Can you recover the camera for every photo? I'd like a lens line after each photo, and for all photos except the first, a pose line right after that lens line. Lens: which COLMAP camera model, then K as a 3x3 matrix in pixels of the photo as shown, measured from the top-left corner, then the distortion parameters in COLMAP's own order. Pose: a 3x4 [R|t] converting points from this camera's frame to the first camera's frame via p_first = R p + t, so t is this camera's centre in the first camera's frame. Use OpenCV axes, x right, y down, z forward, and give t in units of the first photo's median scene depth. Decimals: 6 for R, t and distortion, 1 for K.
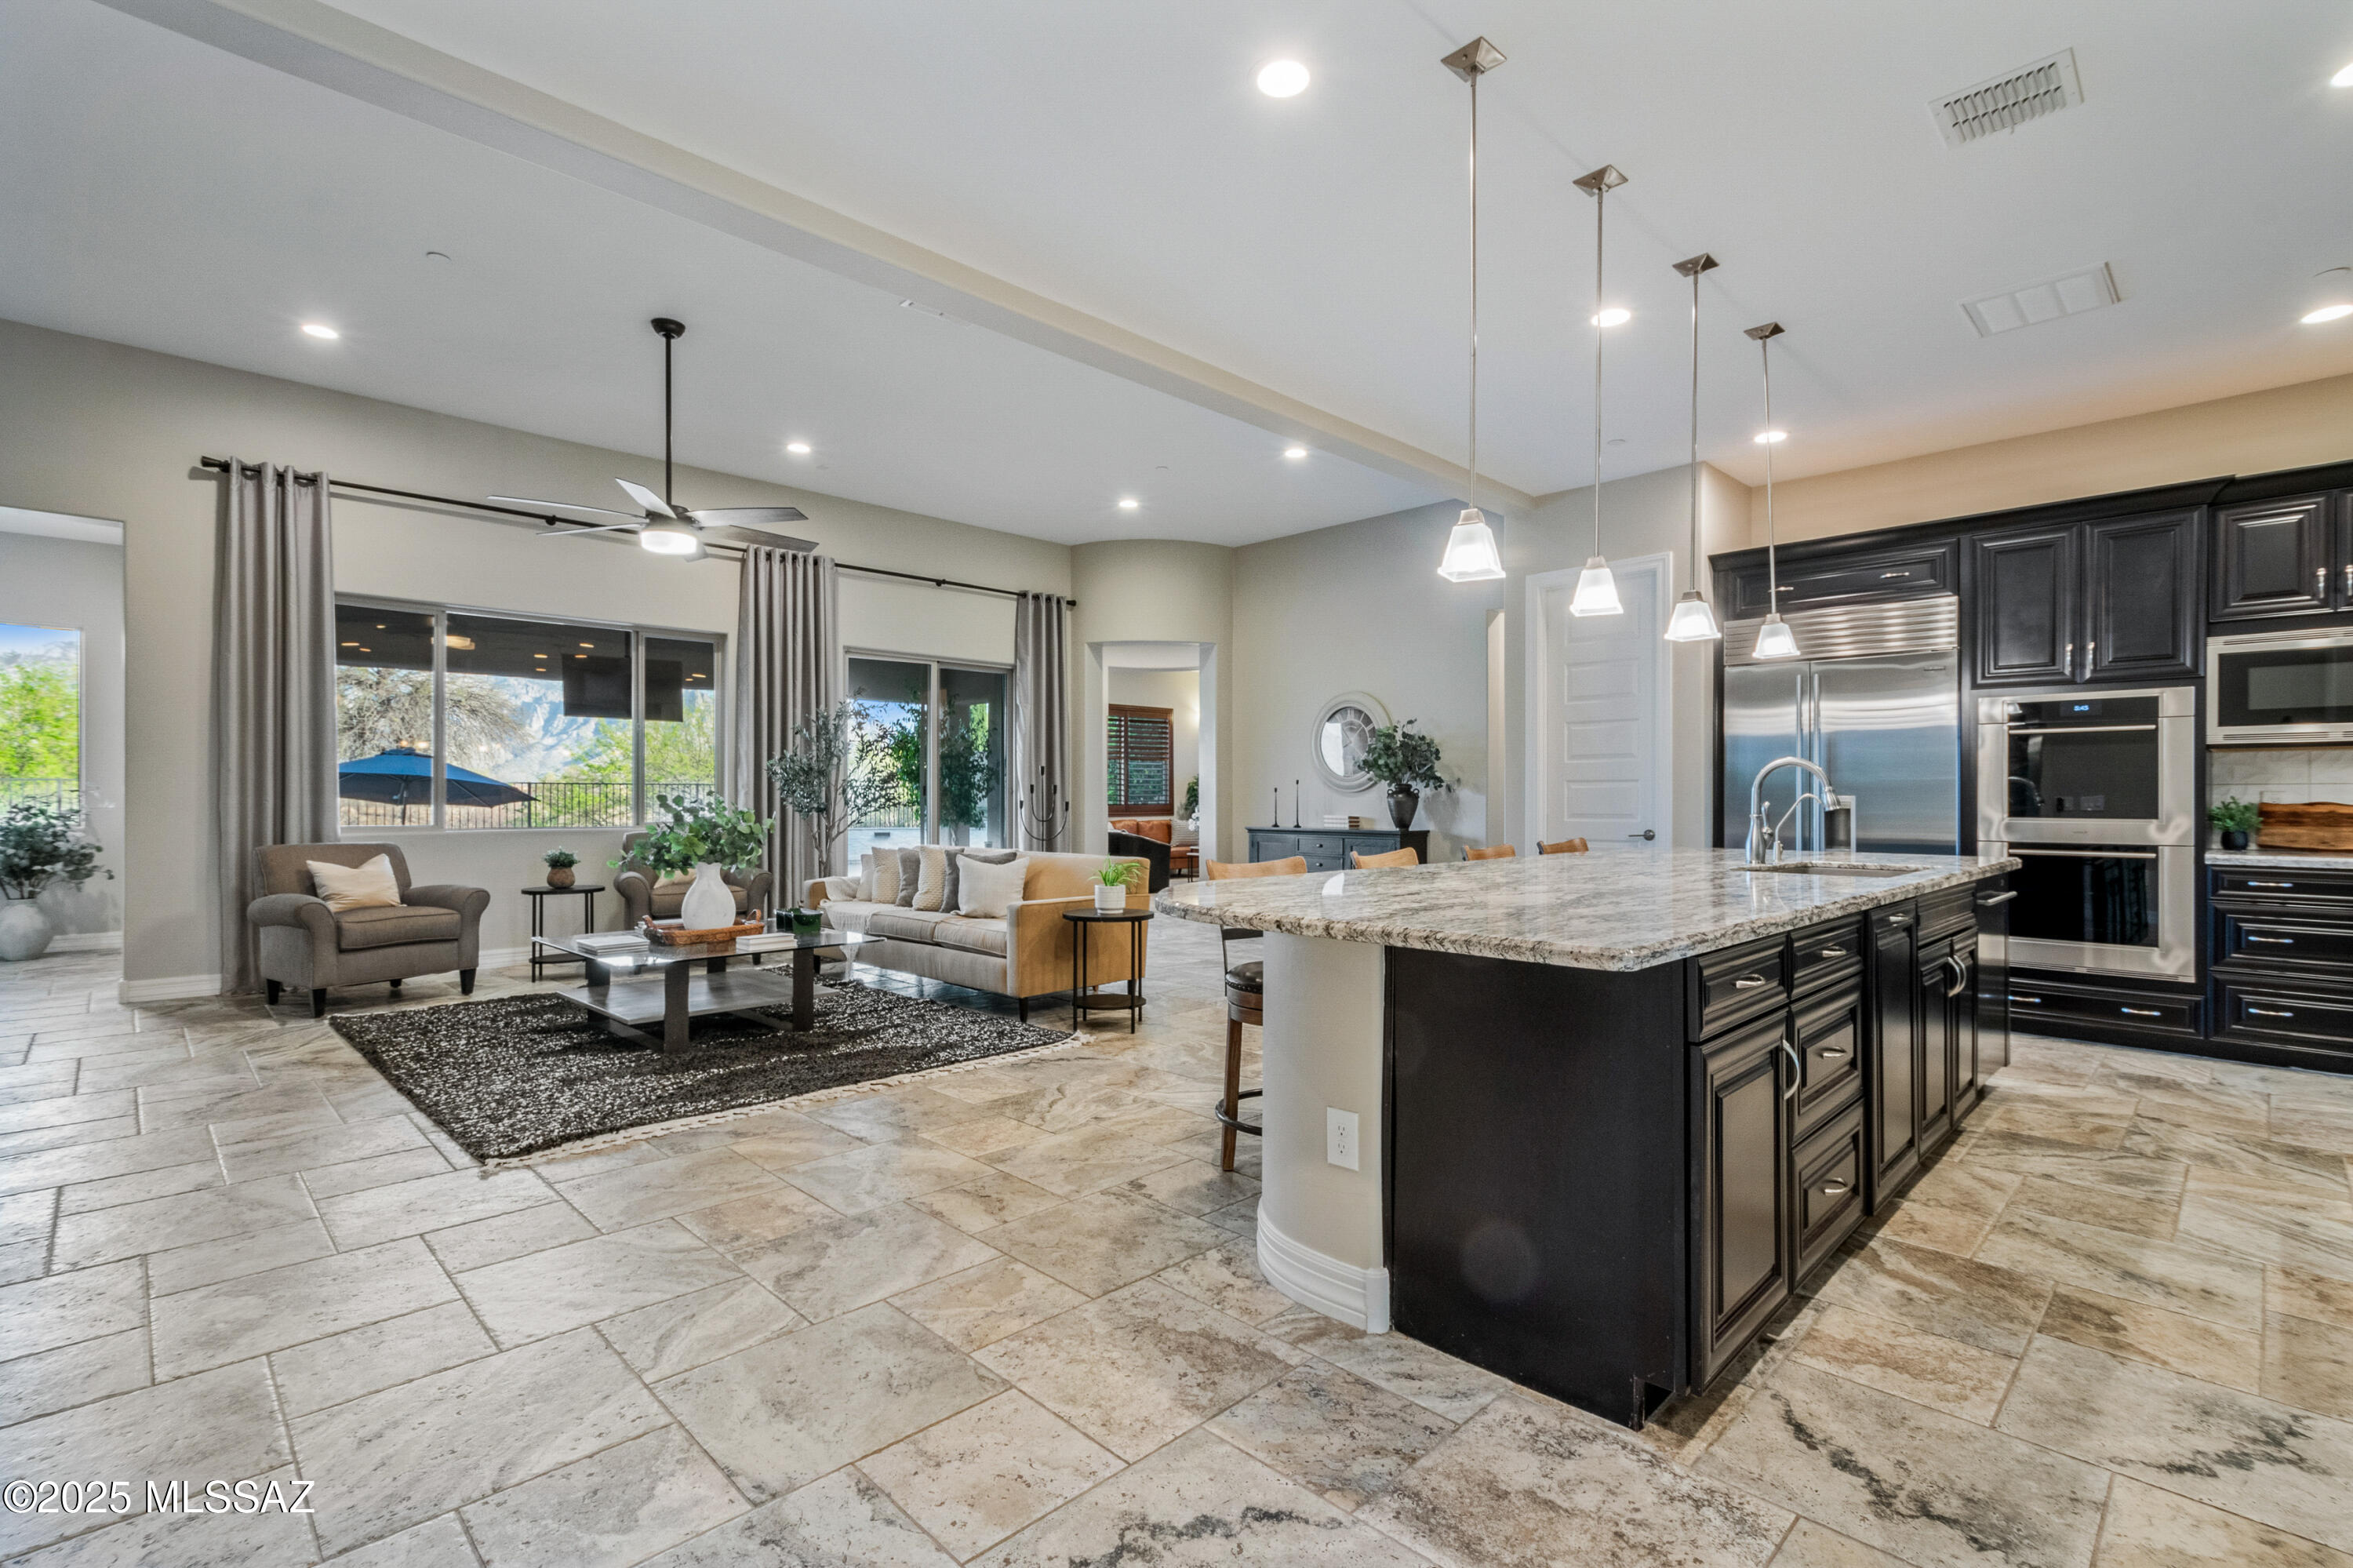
lens RADIAL K [[1065.2, 0, 1174.3], [0, 1065.2, 793.5], [0, 0, 1]] dist [0.016118, -0.000352]
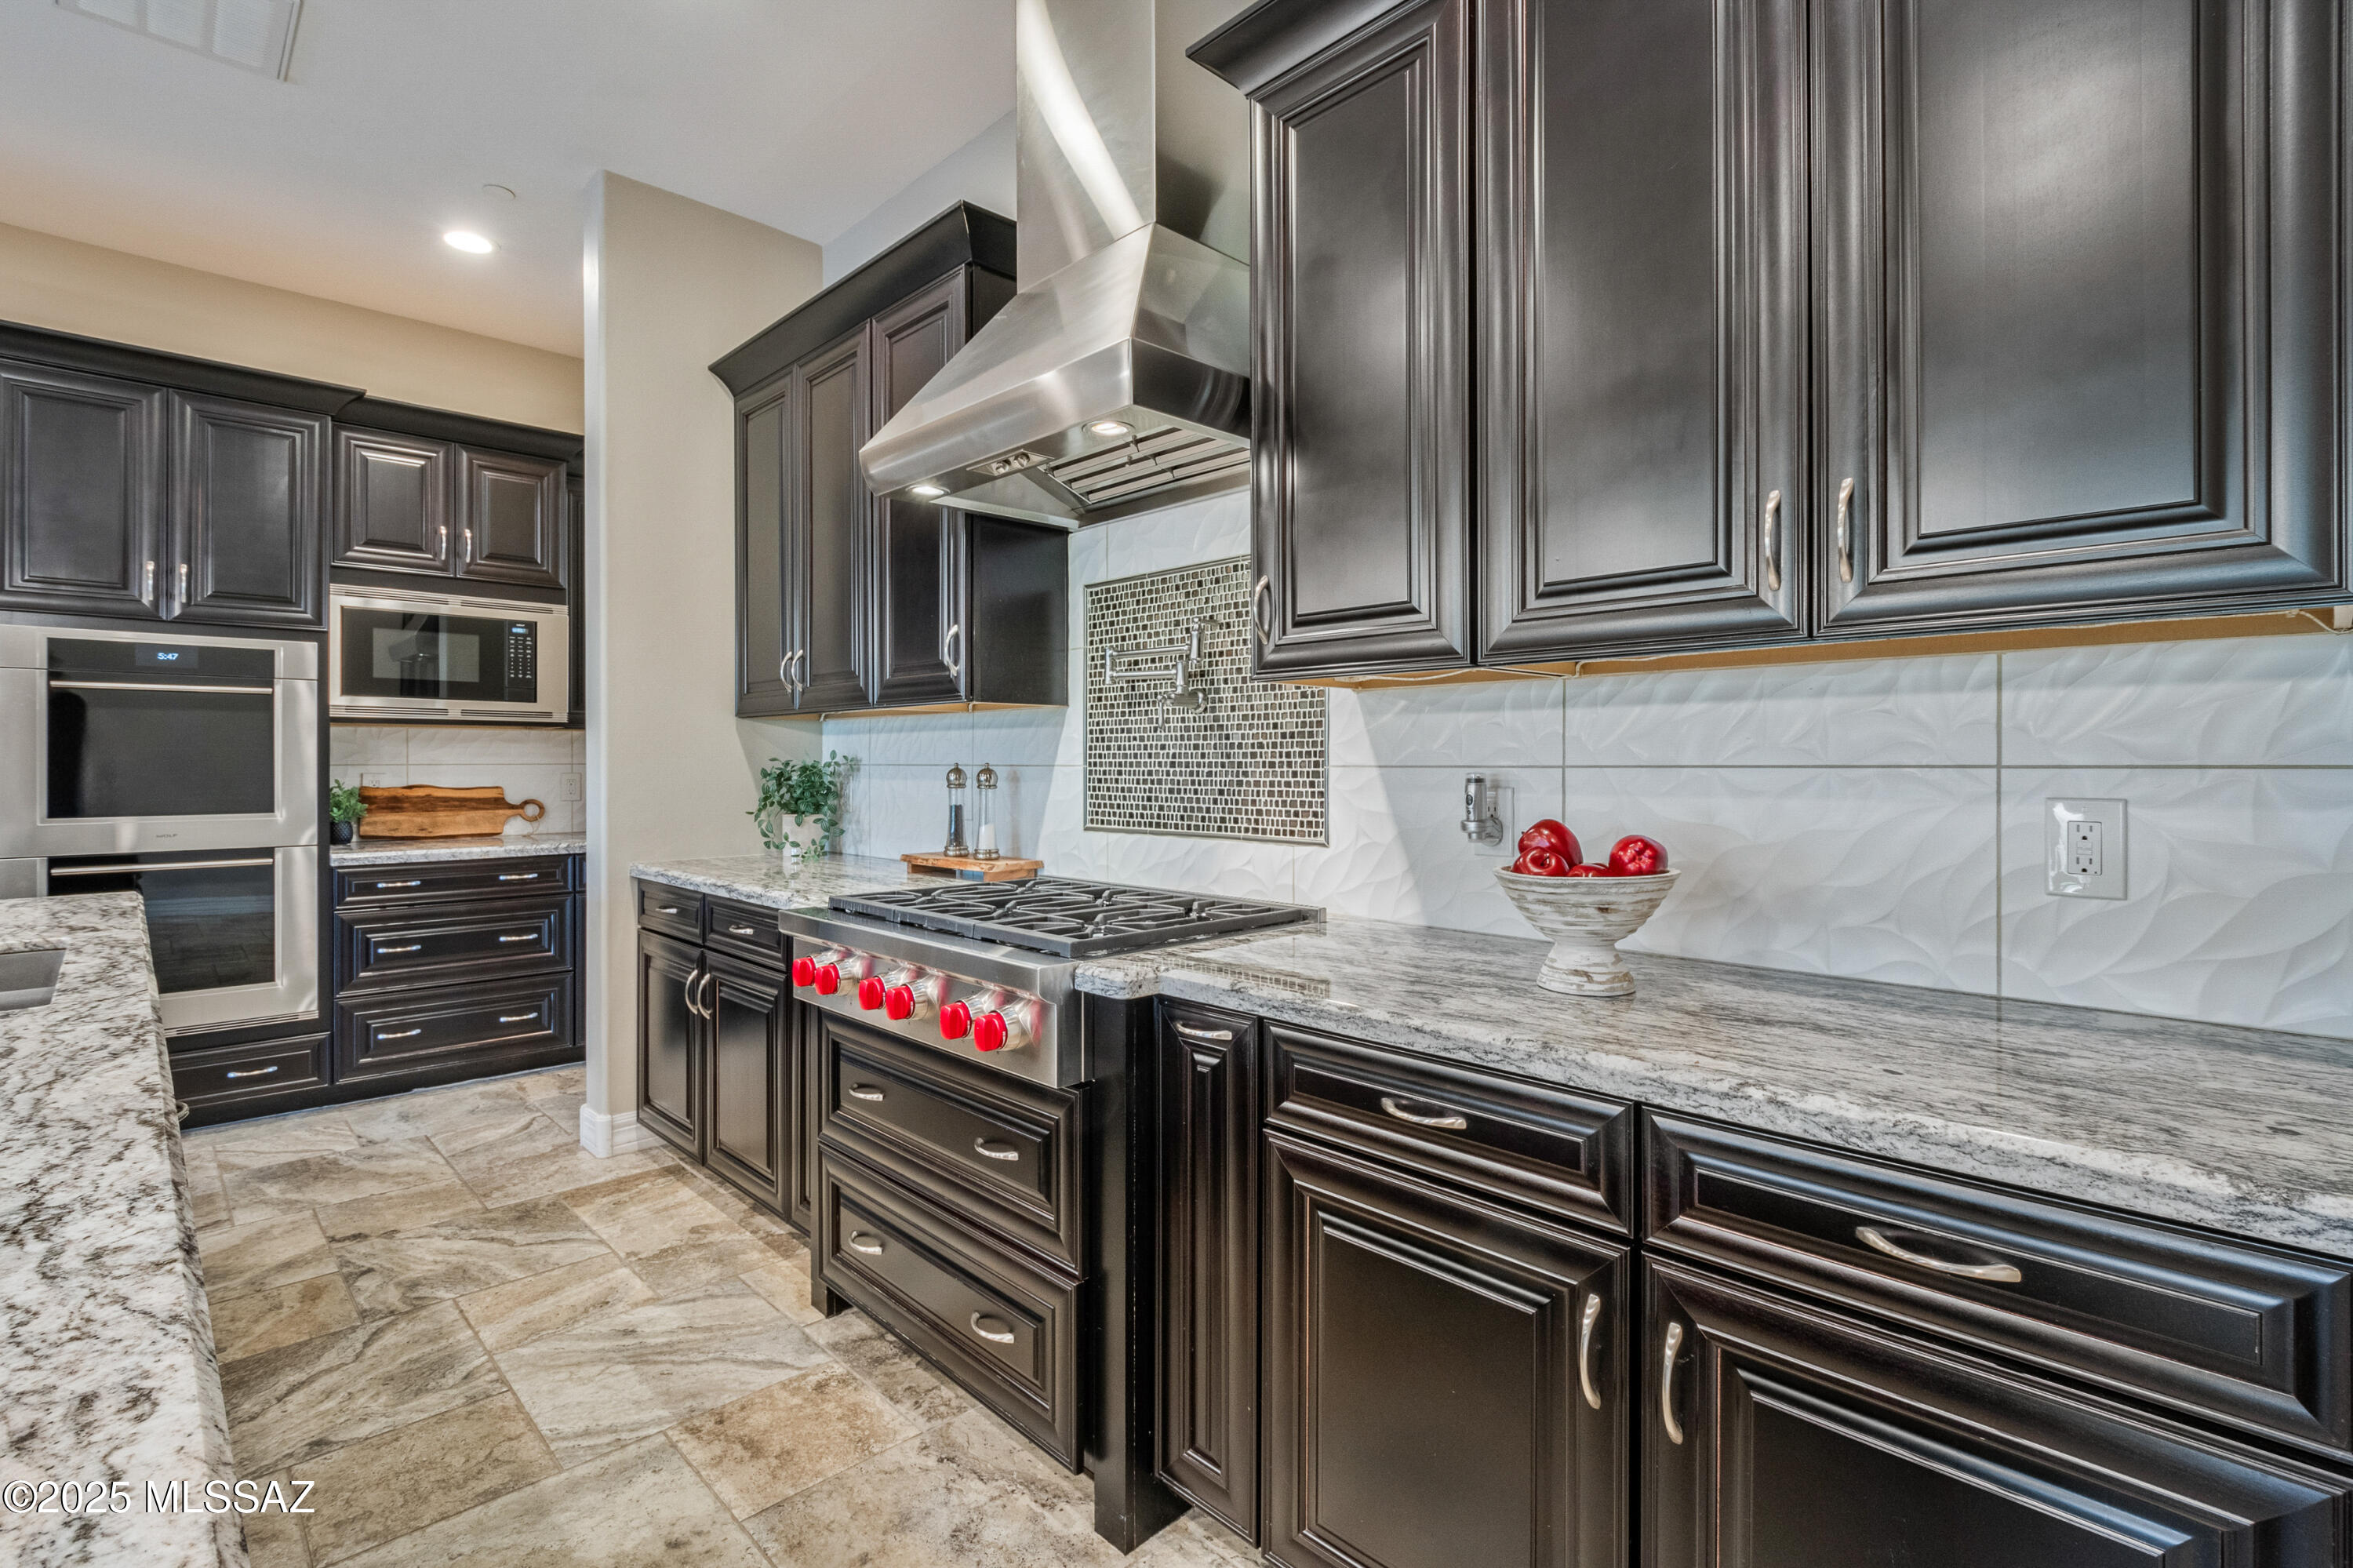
lens RADIAL K [[1087.7, 0, 1183.7], [0, 1087.7, 763.4], [0, 0, 1]] dist [0.003820, 0.000759]
pose [[0.003163, -0.003369, 0.999989, 0.151922], [-0.001927, 0.999992, 0.003375, -0.014988], [-0.999993, -0.001938, 0.003156, 0.371829]]
